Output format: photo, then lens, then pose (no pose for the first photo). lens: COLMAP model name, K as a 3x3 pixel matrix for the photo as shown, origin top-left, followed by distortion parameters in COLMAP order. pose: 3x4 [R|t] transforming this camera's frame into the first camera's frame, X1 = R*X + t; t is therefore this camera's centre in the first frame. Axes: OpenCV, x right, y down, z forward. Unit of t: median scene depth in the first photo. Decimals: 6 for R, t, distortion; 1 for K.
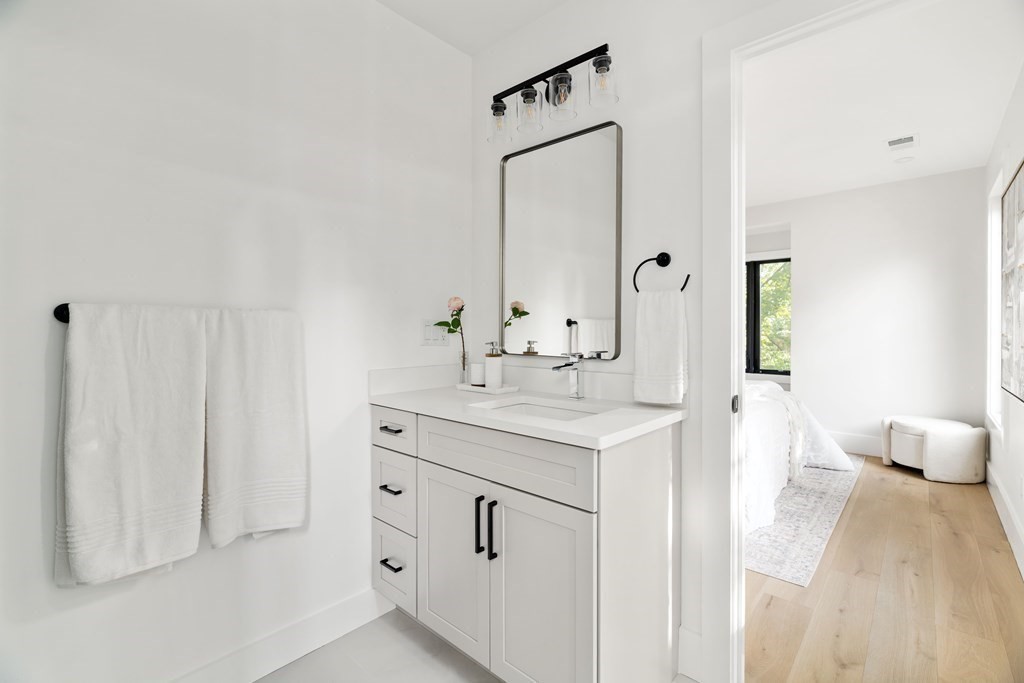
lens RADIAL K [[468.8, 0, 505.8], [0, 468.8, 335.4], [0, 0, 1]] dist [-0.002043, 0.001263]
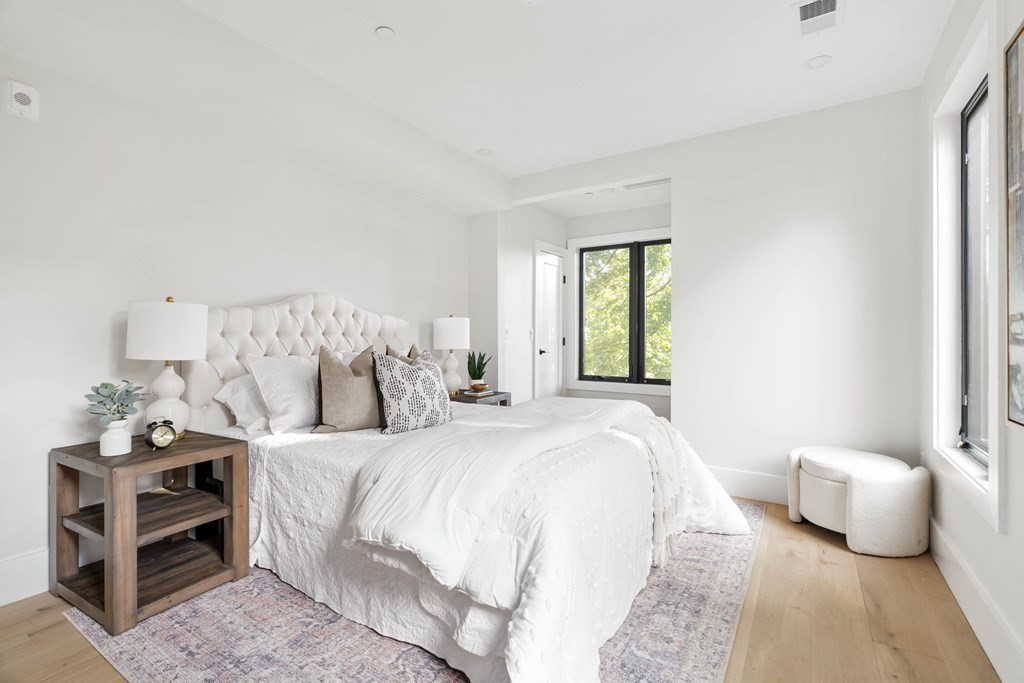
lens RADIAL K [[468.8, 0, 517.6], [0, 468.8, 338.8], [0, 0, 1]] dist [-0.002043, 0.001263]
pose [[0.984638, 0.002818, 0.174586, 0.330857], [-0.001513, 0.999970, -0.007608, 0.019883], [-0.174602, 0.007227, 0.984612, 0.441610]]
